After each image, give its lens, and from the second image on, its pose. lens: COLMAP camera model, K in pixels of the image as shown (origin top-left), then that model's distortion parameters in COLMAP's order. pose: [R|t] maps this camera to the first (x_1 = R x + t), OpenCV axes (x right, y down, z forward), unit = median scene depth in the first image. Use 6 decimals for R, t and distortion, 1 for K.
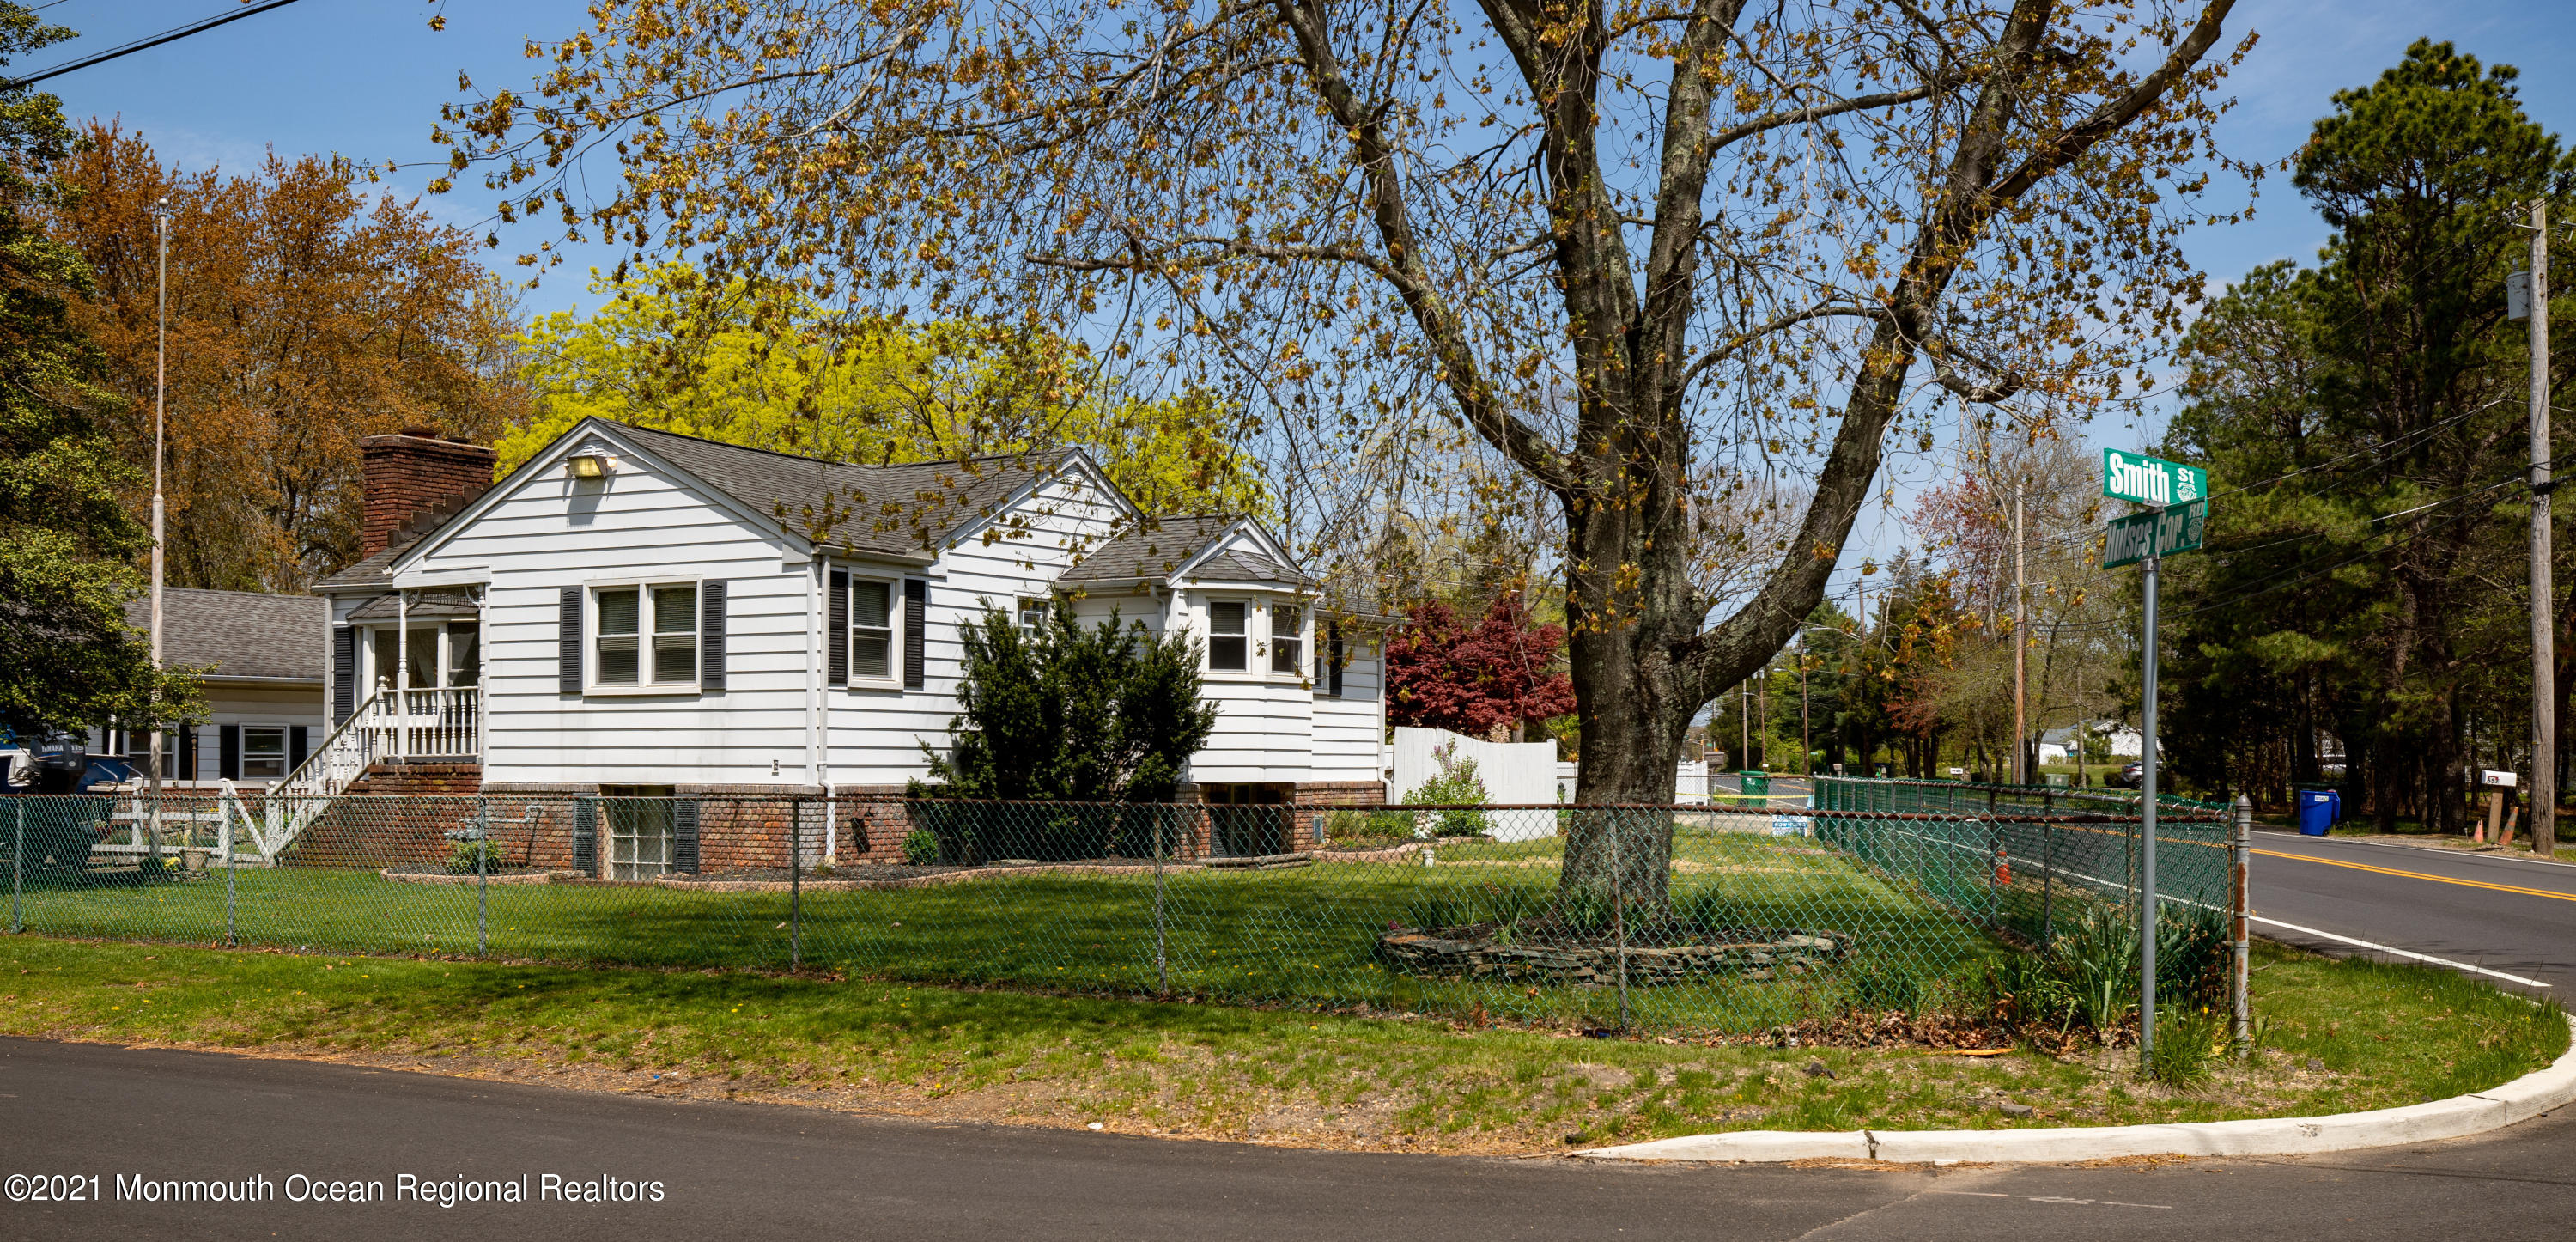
lens RADIAL K [[2481.2, 0, 1294.5], [0, 2481.2, 719.2], [0, 0, 1]] dist [0.016464, 0.004603]
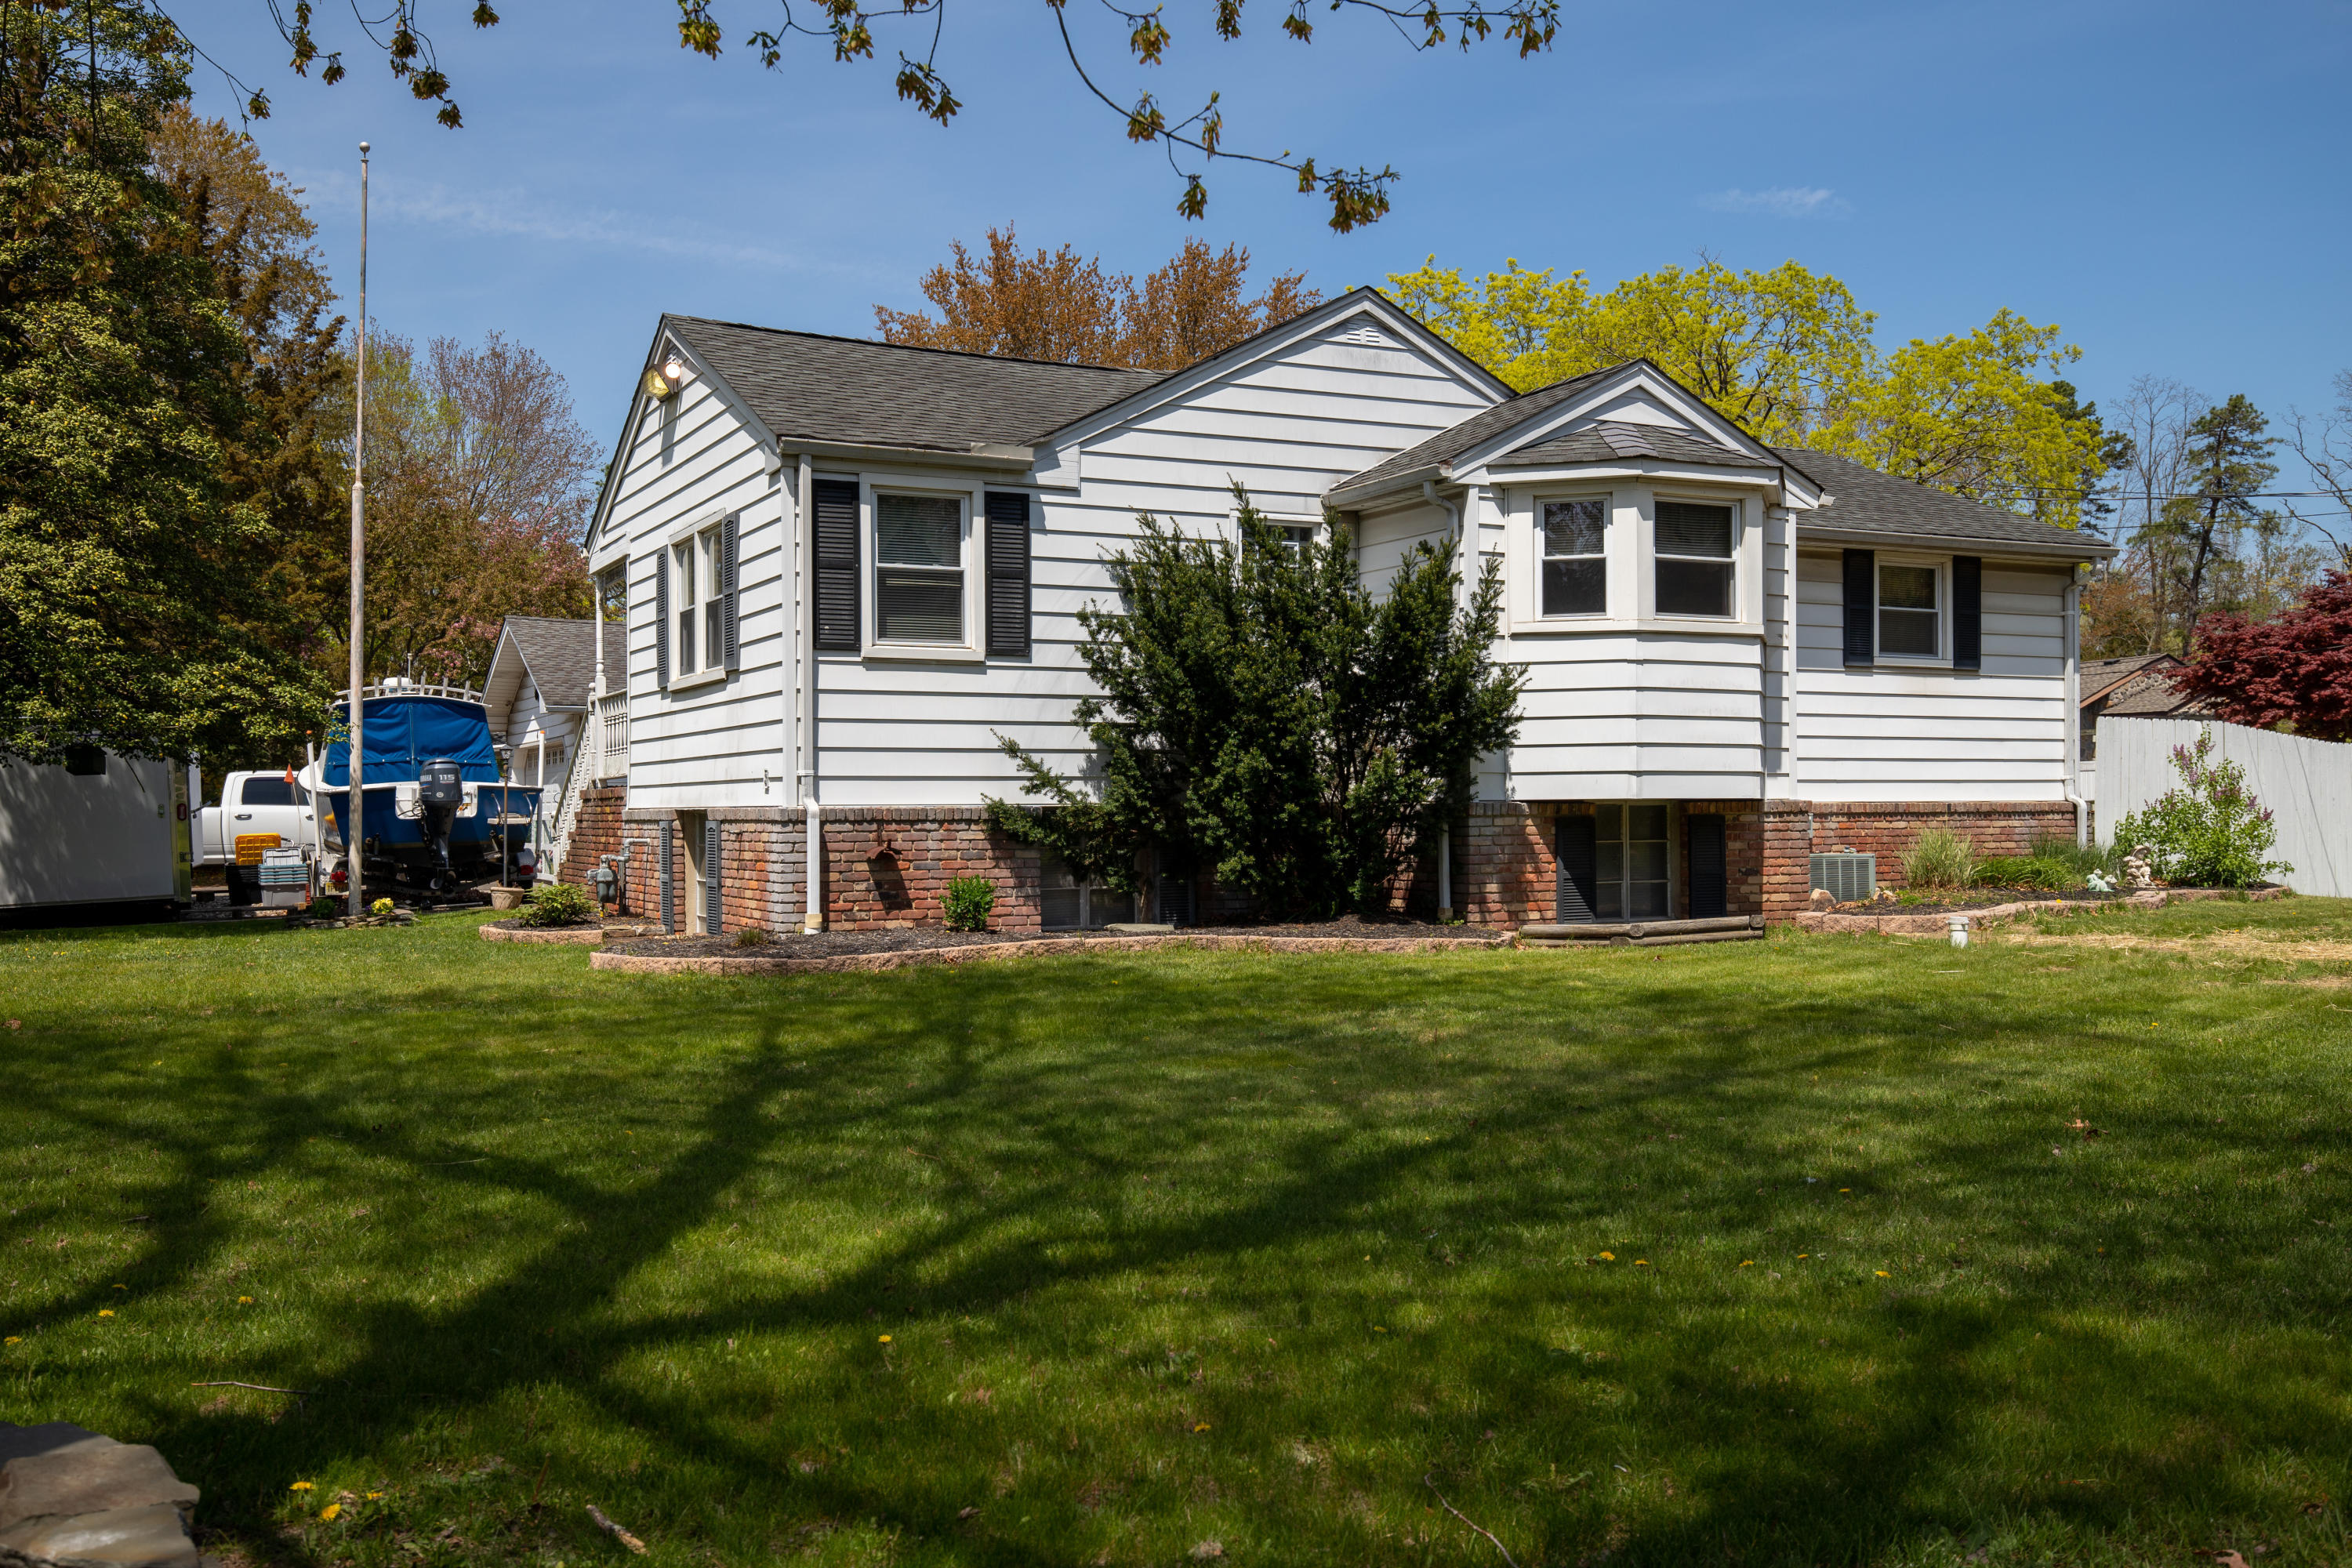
lens RADIAL K [[2066.0, 0, 1176.0], [0, 2066.0, 784.0], [0, 0, 1]] dist [0.014229, 0.001448]
pose [[0.841848, -0.015843, -0.539483, 0.174182], [0.019815, 0.999802, 0.001560, 0.020233], [0.539351, -0.012003, 0.841995, 0.556070]]
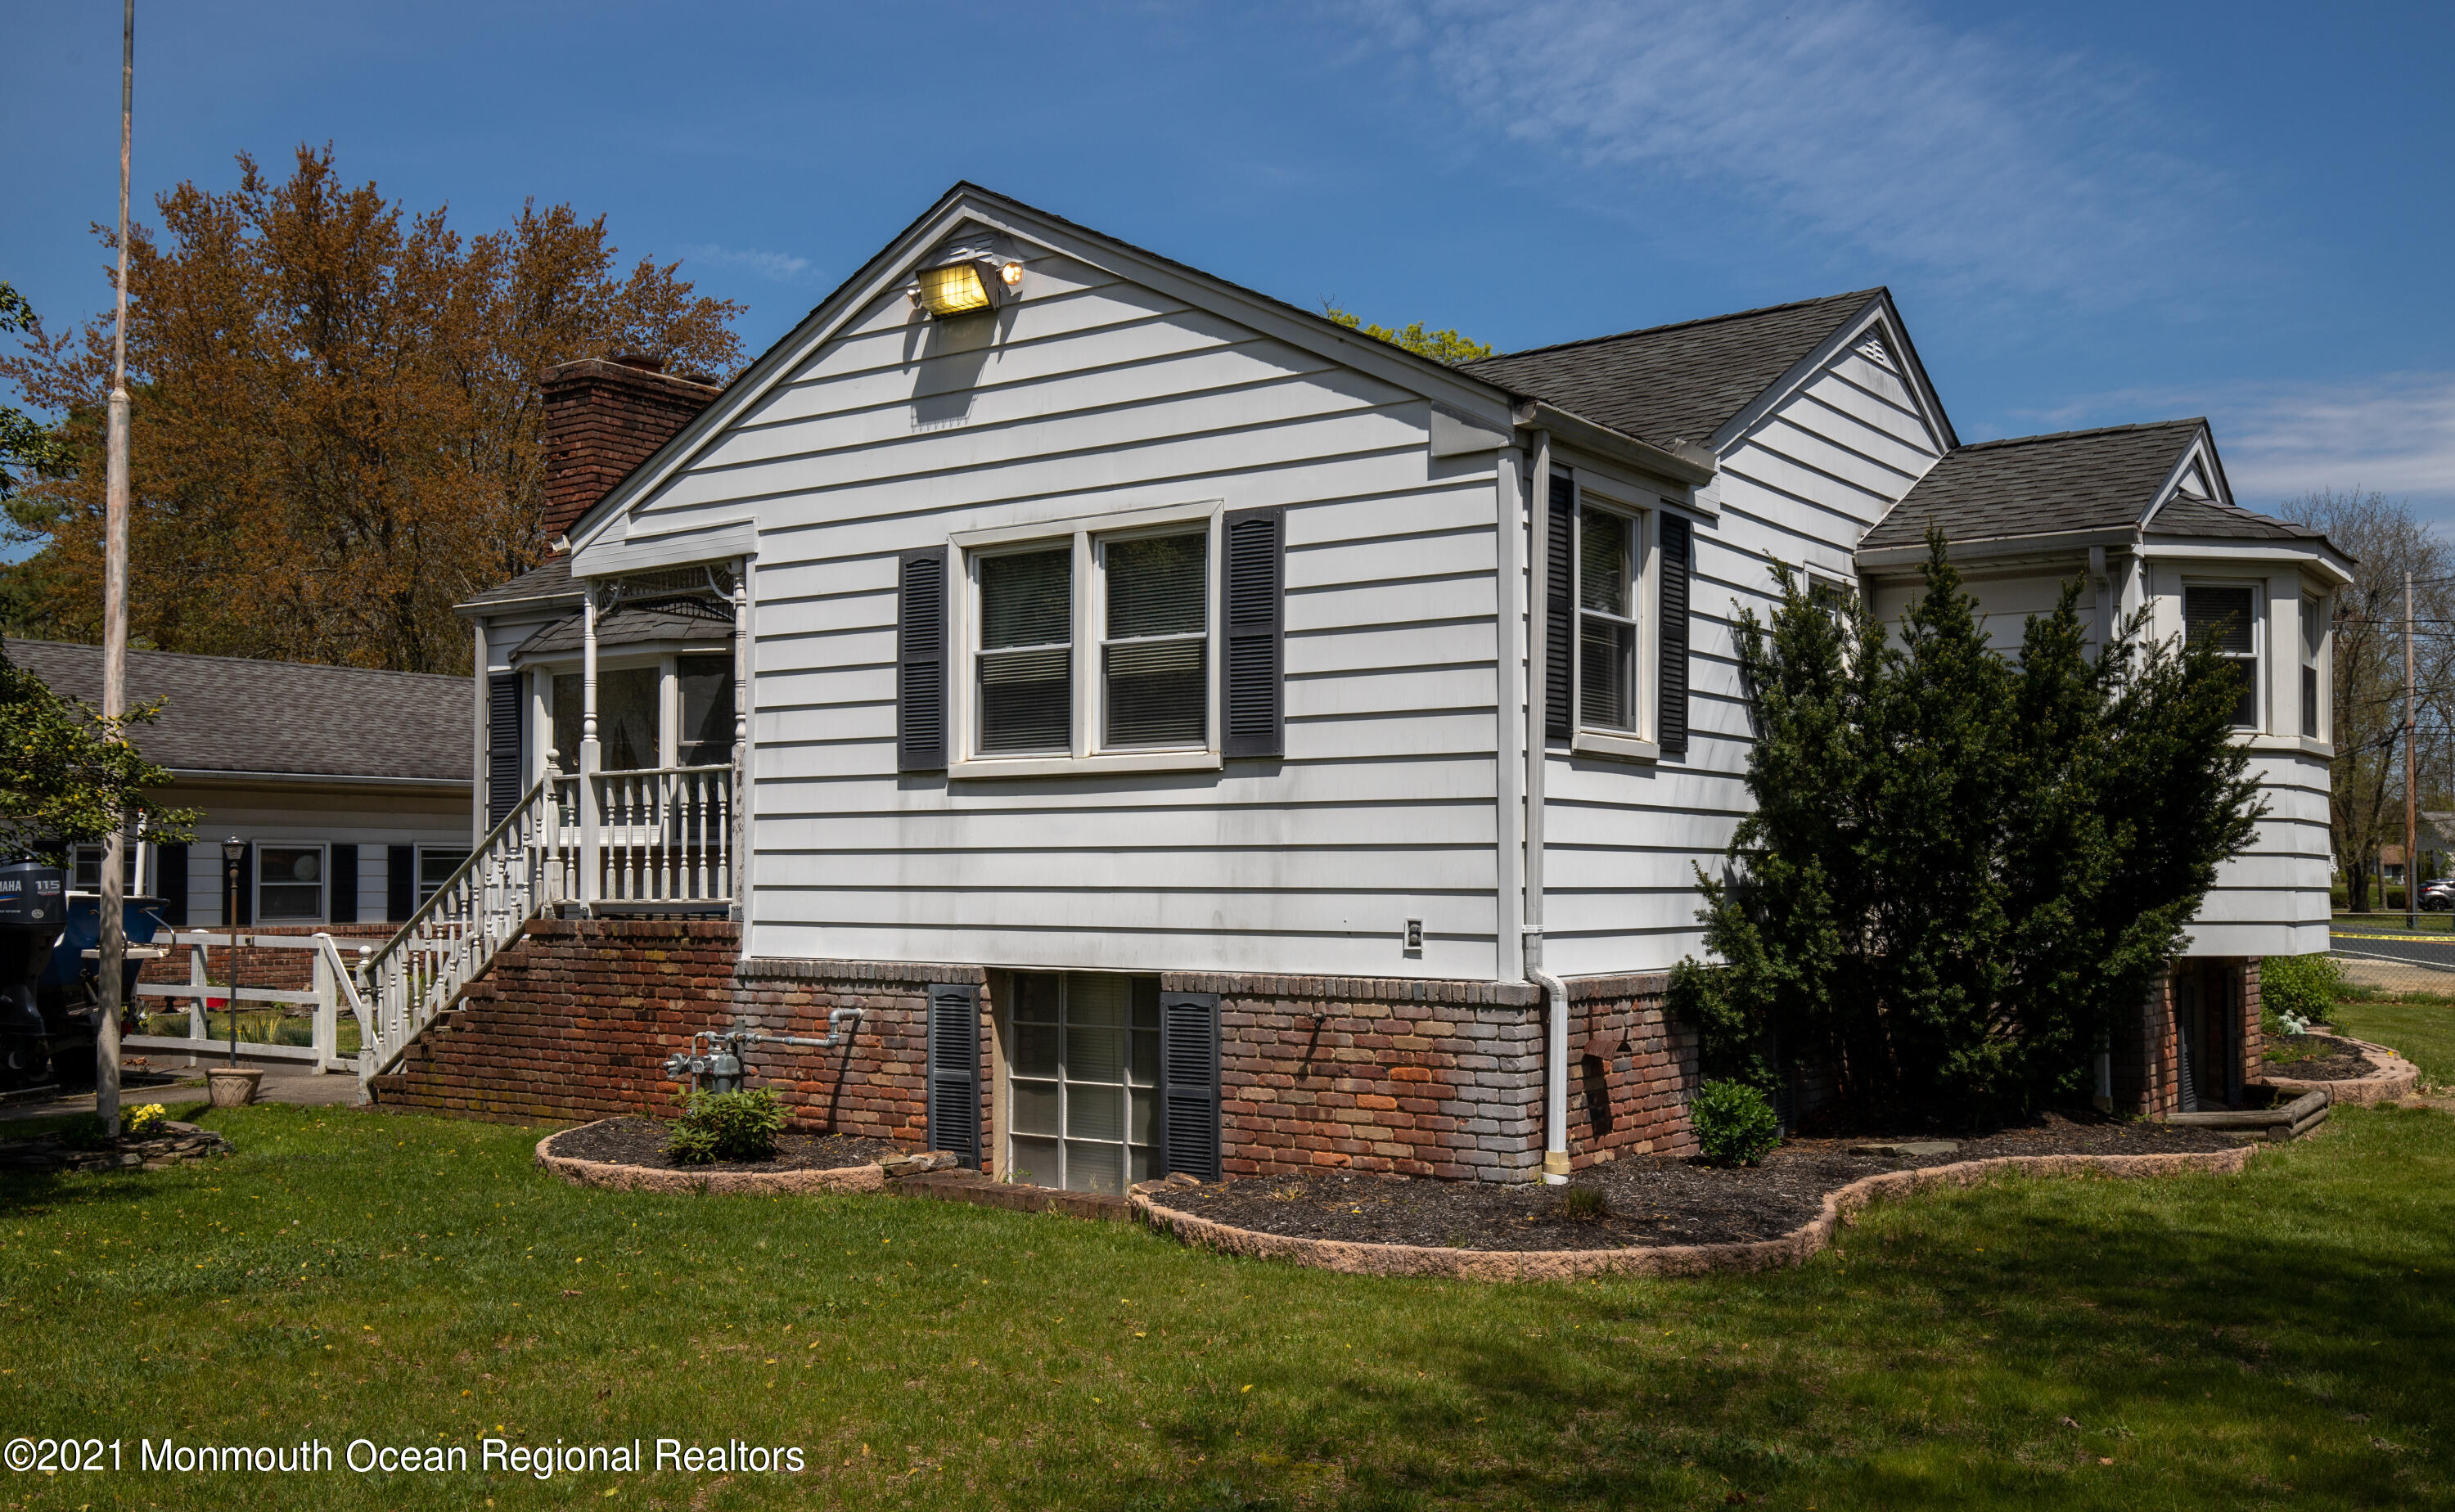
lens RADIAL K [[2179.8, 0, 1220.4], [0, 2179.8, 822.7], [0, 0, 1]] dist [0.035922, -0.000289]
pose [[0.995437, -0.003511, -0.095353, -0.194264], [0.002800, 0.999967, -0.007581, 0.002159], [0.095376, 0.007280, 0.995415, 0.588654]]
